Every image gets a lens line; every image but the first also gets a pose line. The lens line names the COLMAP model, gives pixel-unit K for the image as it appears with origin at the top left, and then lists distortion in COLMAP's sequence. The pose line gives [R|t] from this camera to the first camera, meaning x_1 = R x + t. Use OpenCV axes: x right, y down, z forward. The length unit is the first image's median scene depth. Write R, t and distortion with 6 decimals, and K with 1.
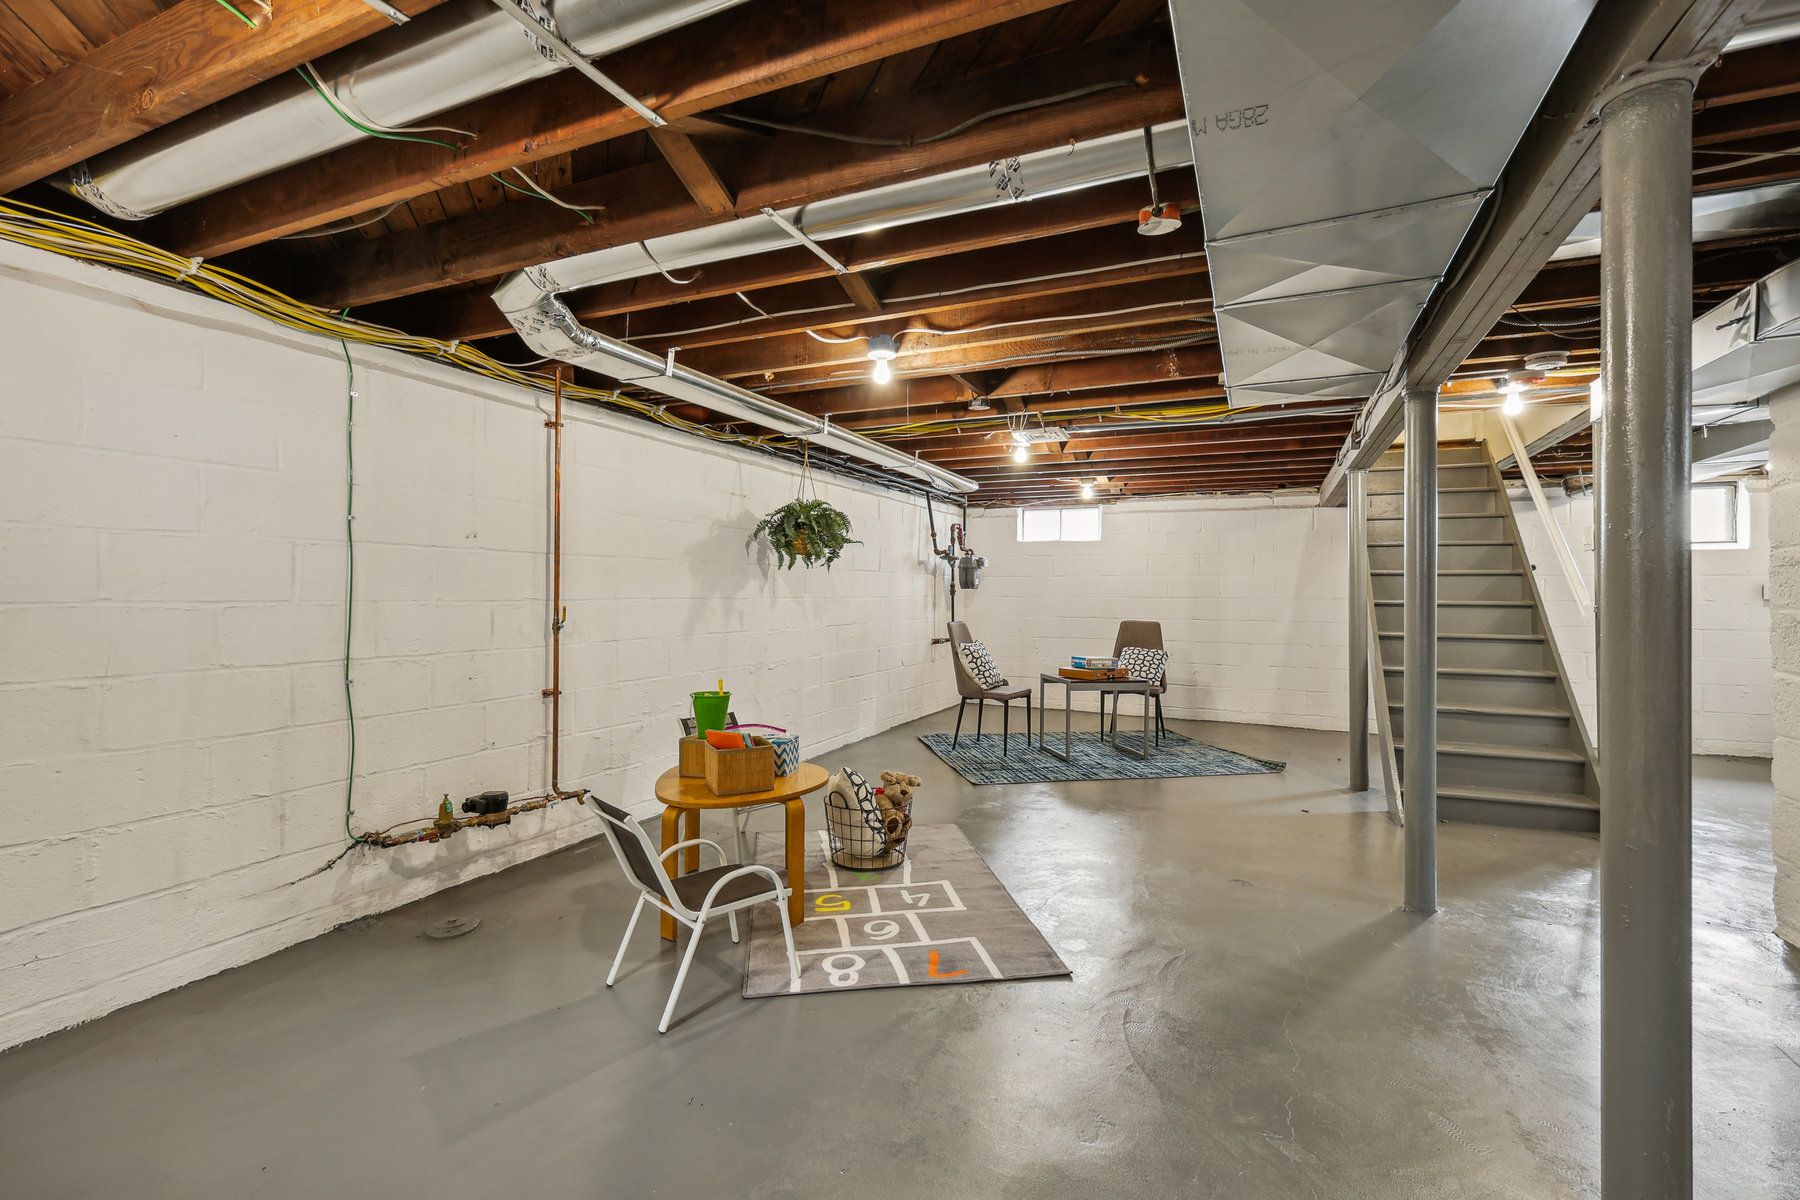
lens RADIAL K [[800.2, 0, 906.7], [0, 800.2, 596.1], [0, 0, 1]] dist [0.005792, -0.000125]
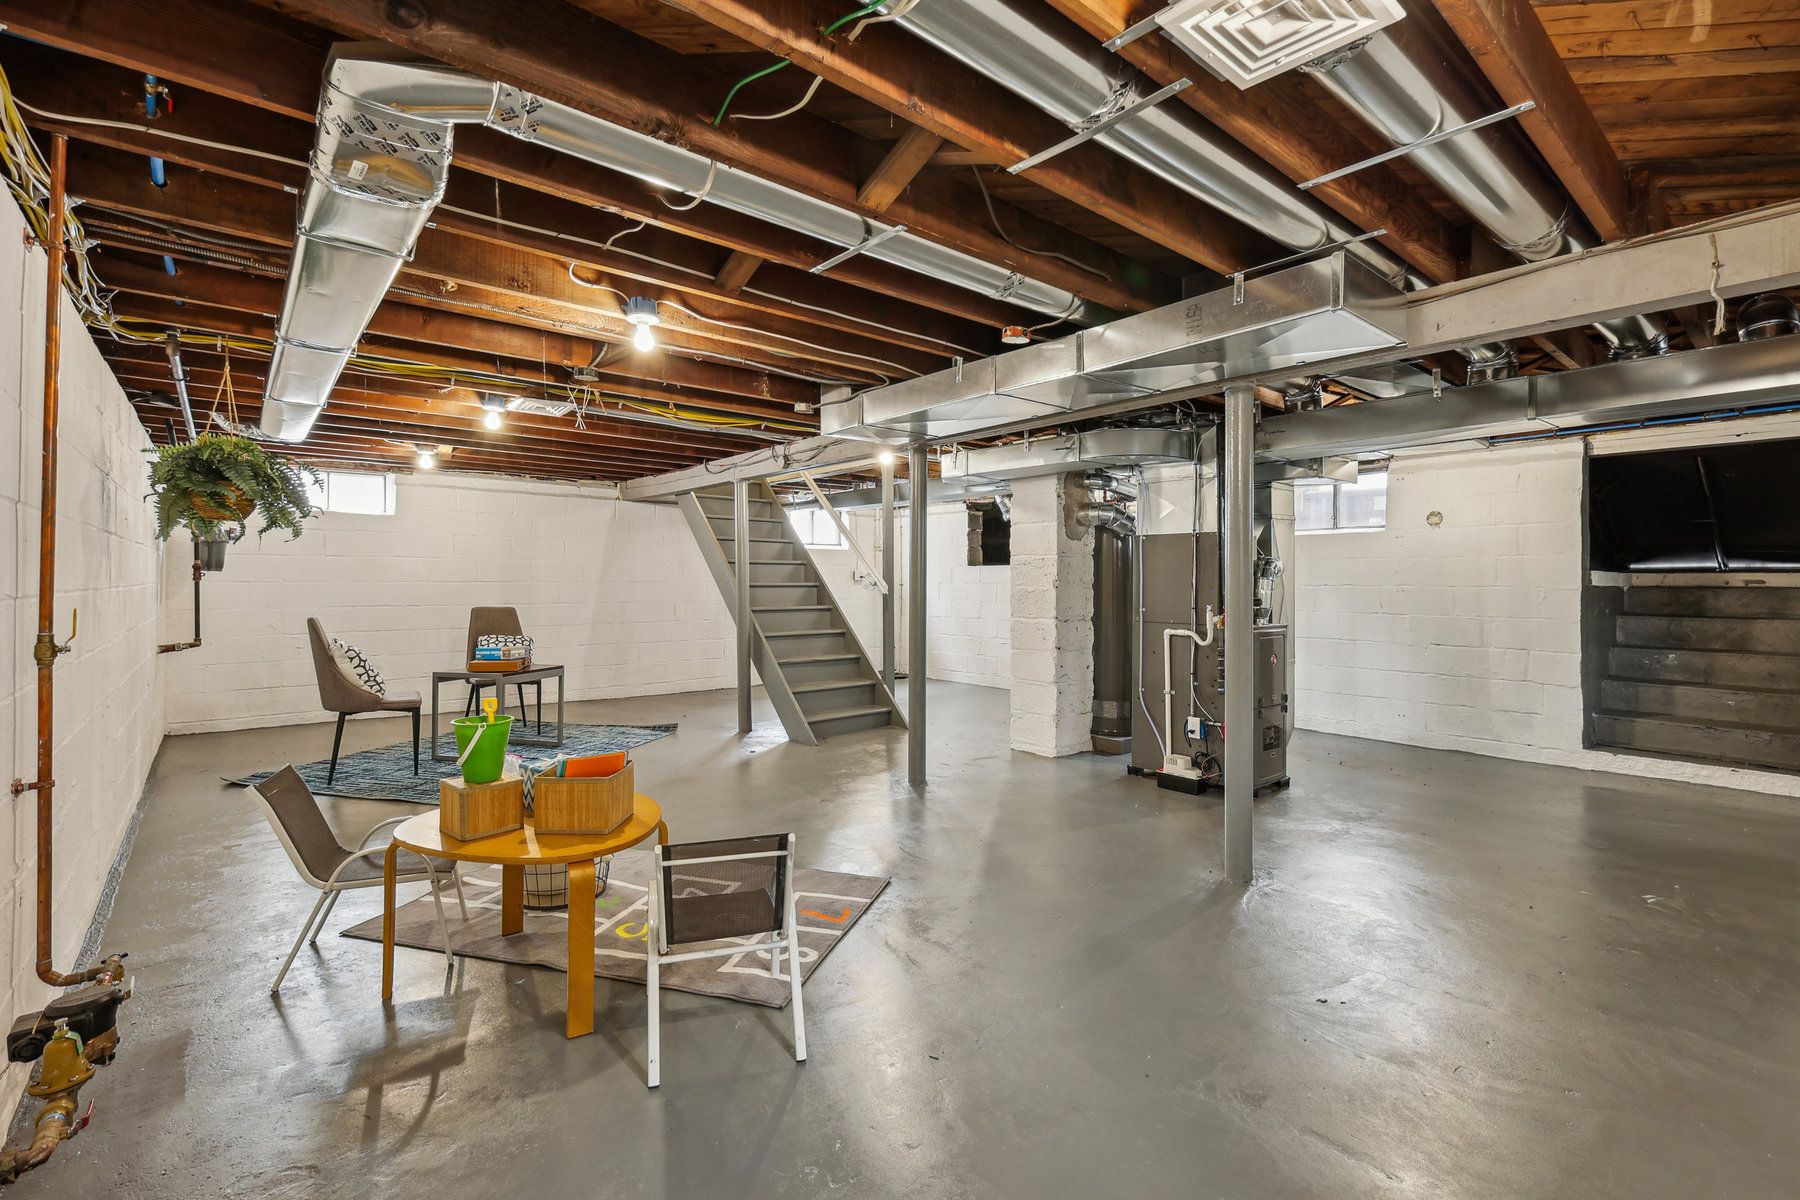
lens RADIAL K [[800.2, 0, 906.9], [0, 800.2, 584.7], [0, 0, 1]] dist [0.005792, -0.000125]
pose [[0.435473, -0.009847, 0.900148, -0.658935], [0.001036, 0.999945, 0.010437, -0.007460], [-0.900201, -0.003612, 0.435459, 0.301642]]
